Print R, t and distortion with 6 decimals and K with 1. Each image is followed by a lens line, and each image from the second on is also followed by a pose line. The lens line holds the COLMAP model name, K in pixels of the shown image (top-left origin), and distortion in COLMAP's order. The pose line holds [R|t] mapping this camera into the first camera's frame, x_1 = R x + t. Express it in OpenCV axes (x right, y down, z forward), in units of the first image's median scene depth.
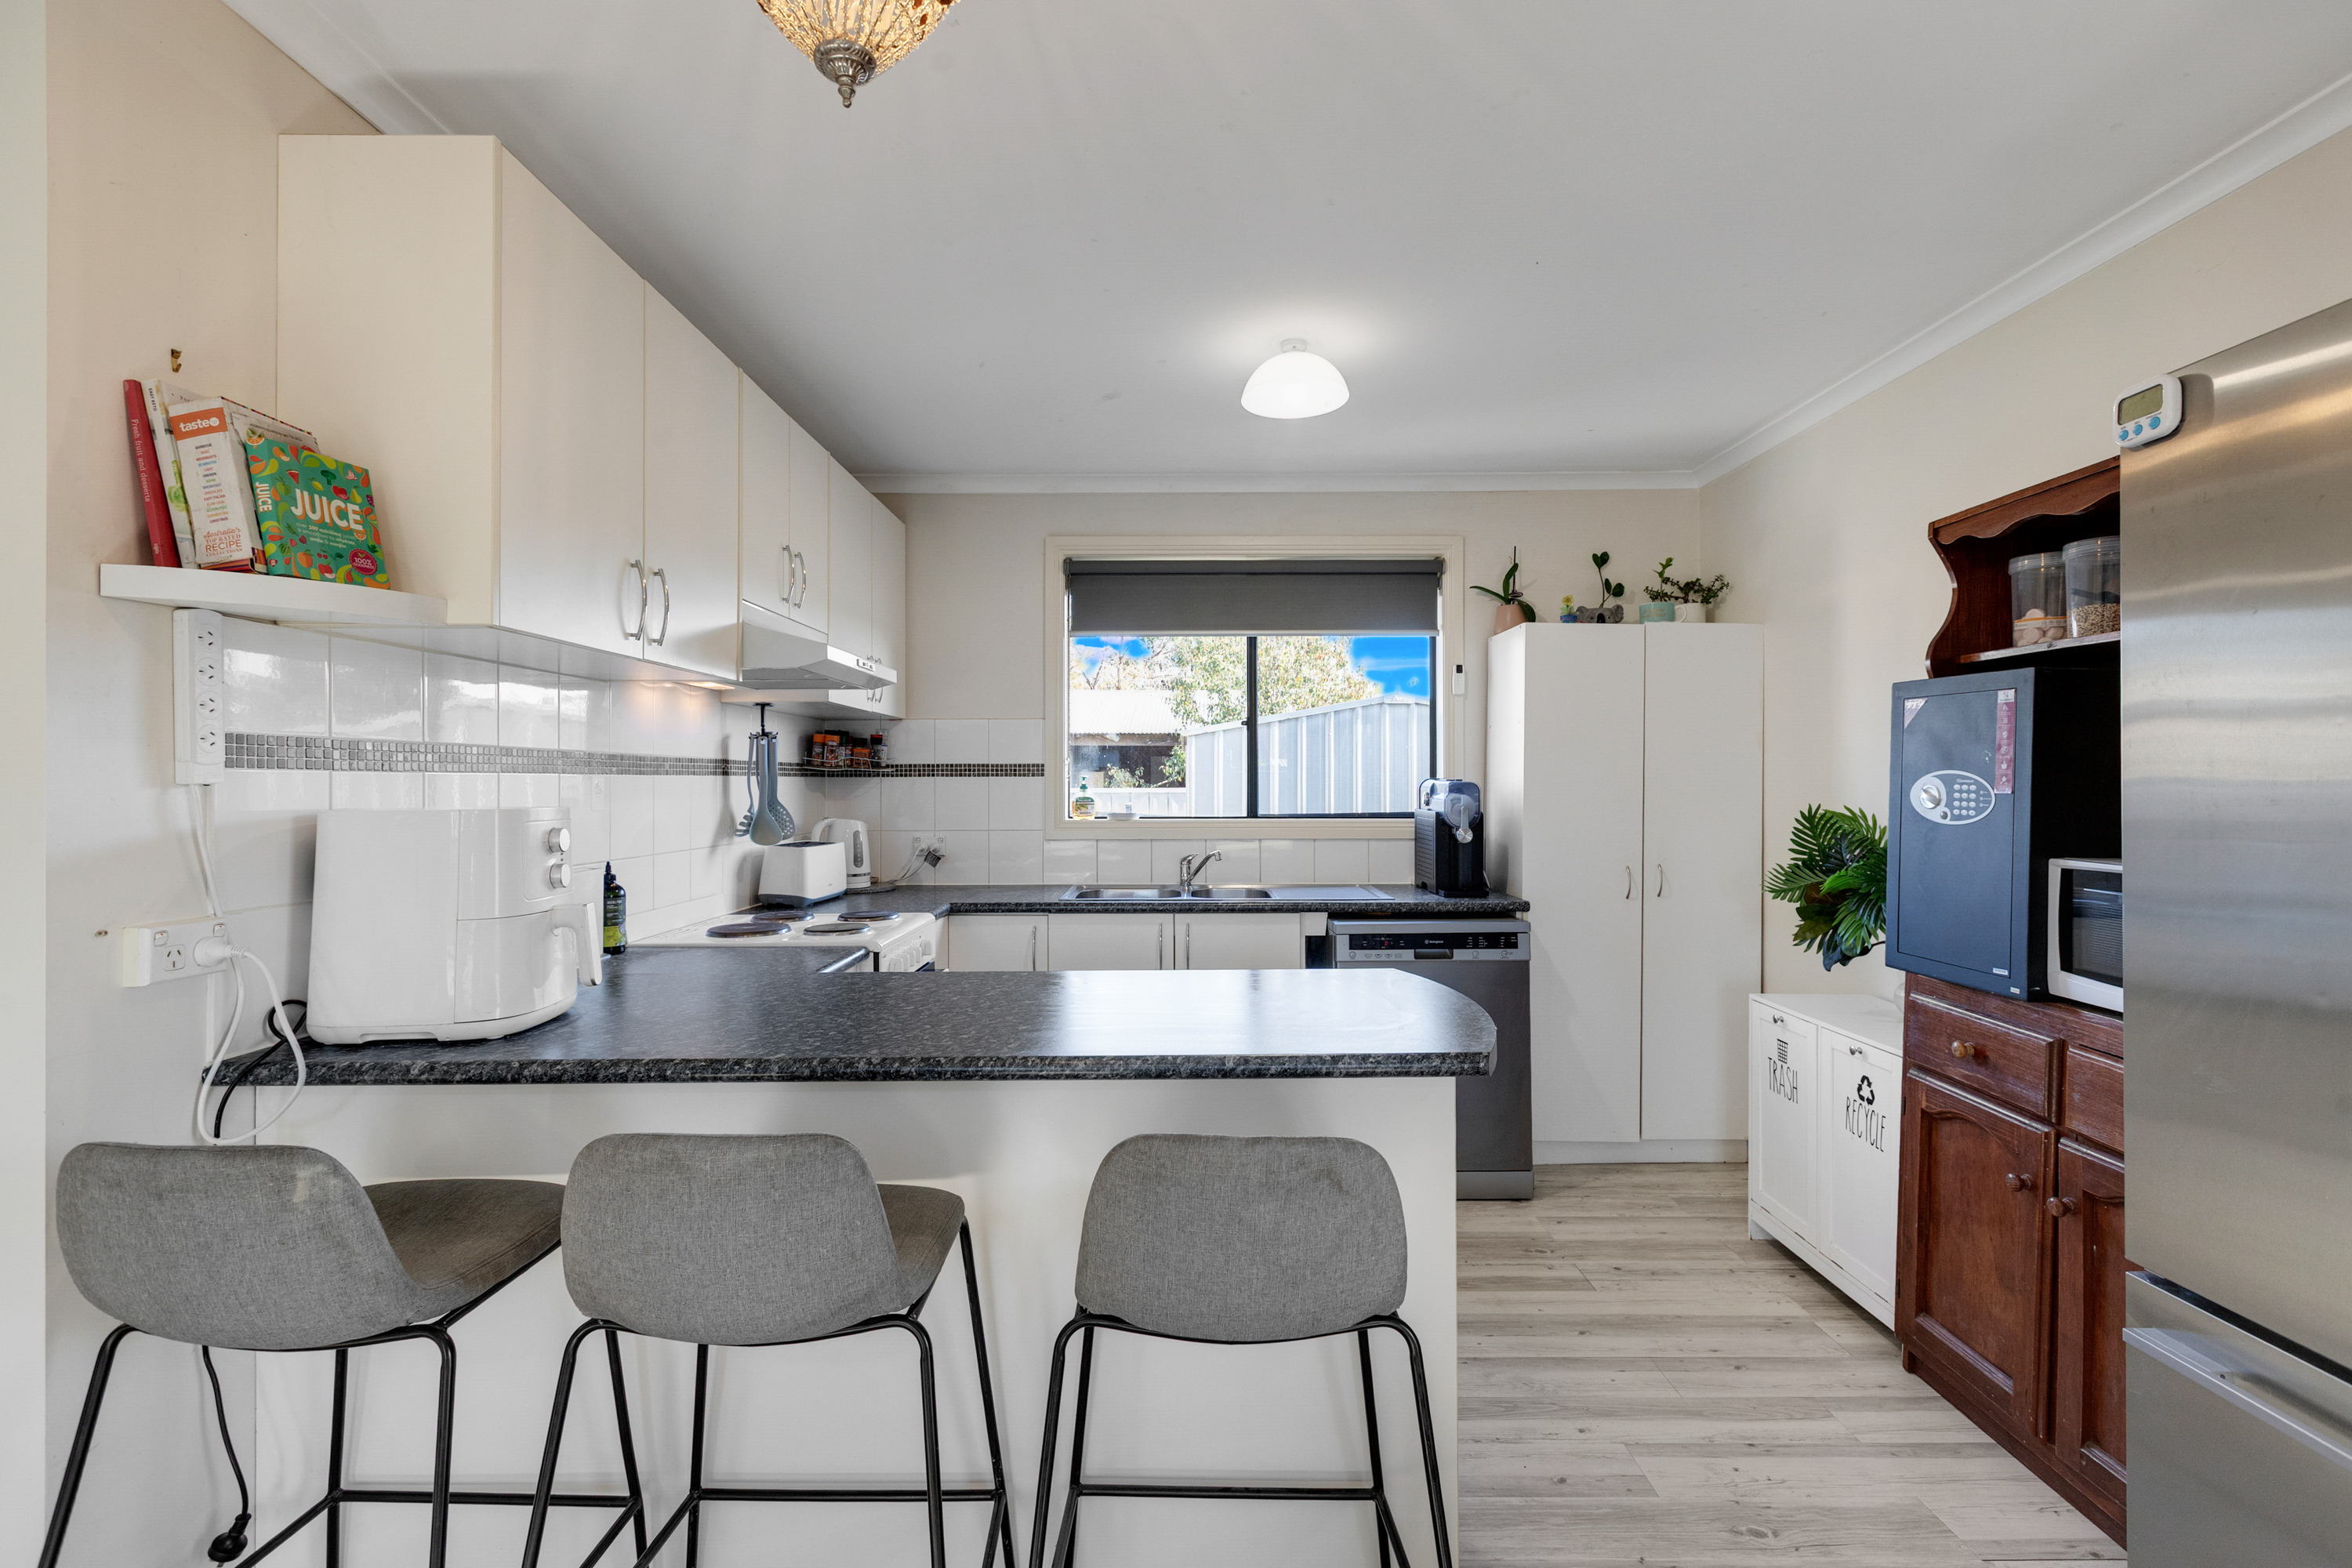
lens RADIAL K [[1058.5, 0, 1183.3], [0, 1058.5, 773.6], [0, 0, 1]] dist [0.002410, 0.000335]
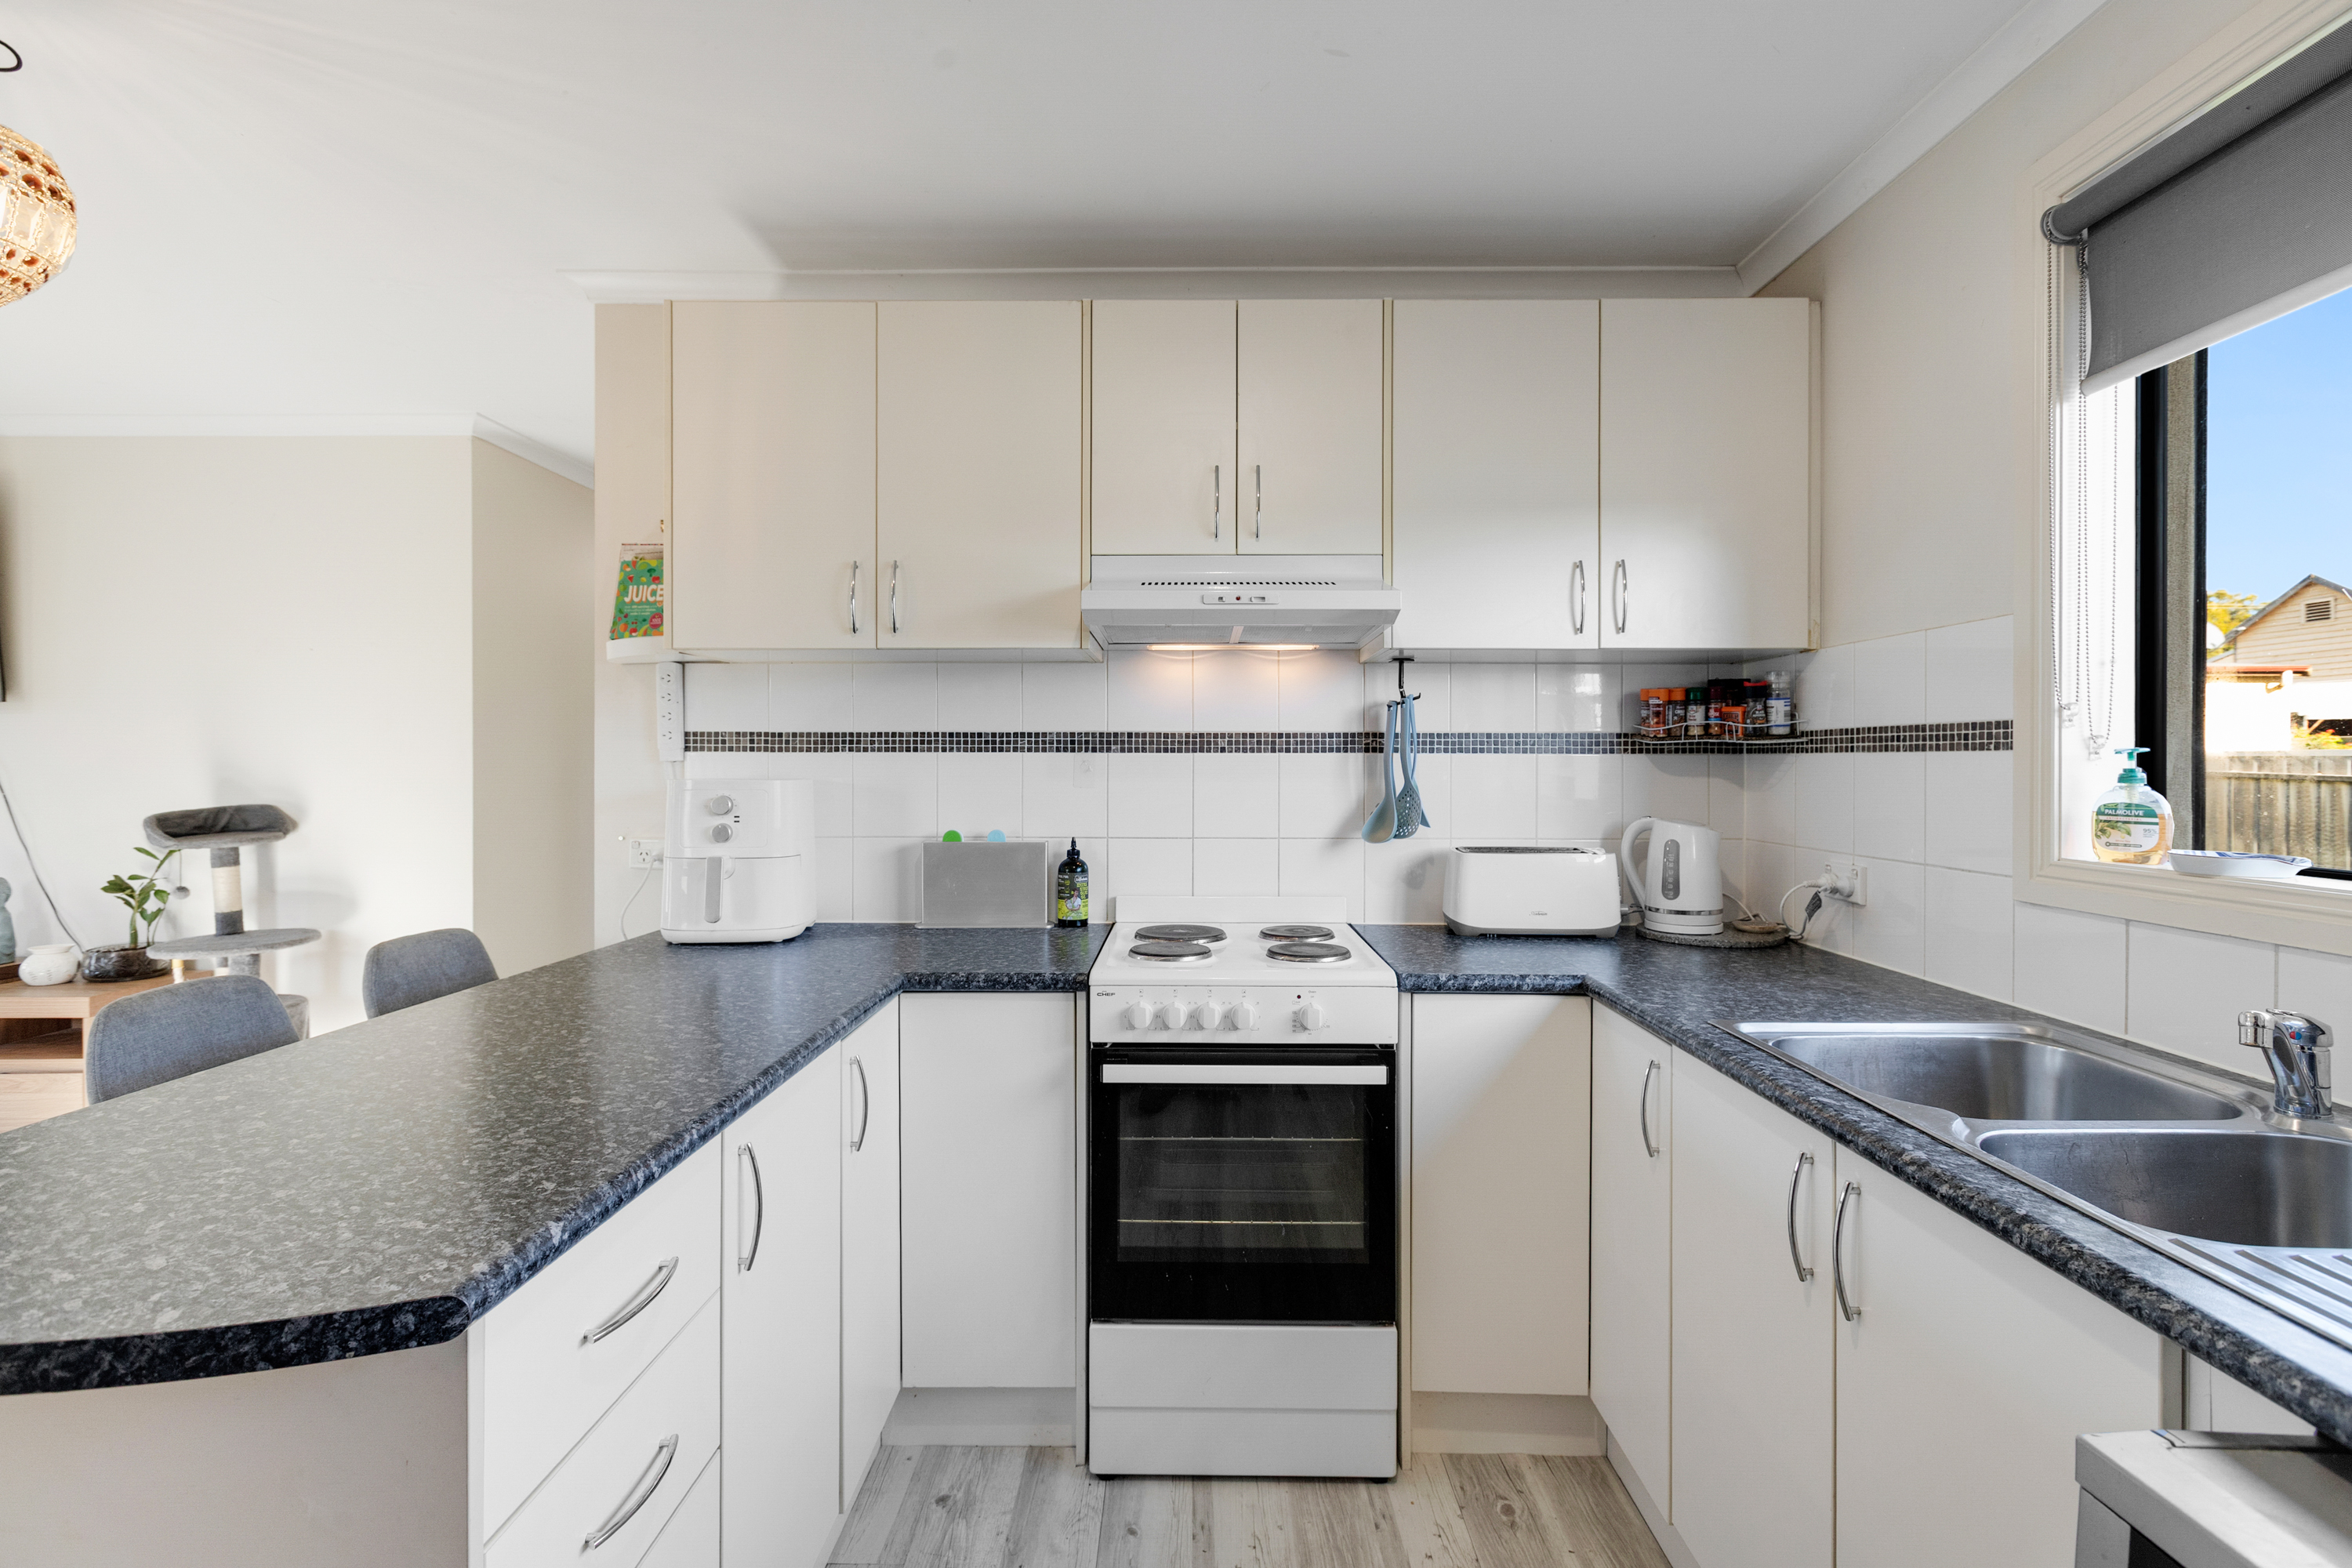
lens RADIAL K [[1163.8, 0, 1163.3], [0, 1163.8, 756.4], [0, 0, 1]] dist [-0.000026, 0.000766]
pose [[-0.017591, -0.000350, -0.999845, 0.485734], [0.006959, 0.999976, -0.000472, 0.004473], [0.999821, -0.006966, -0.017588, 0.916803]]
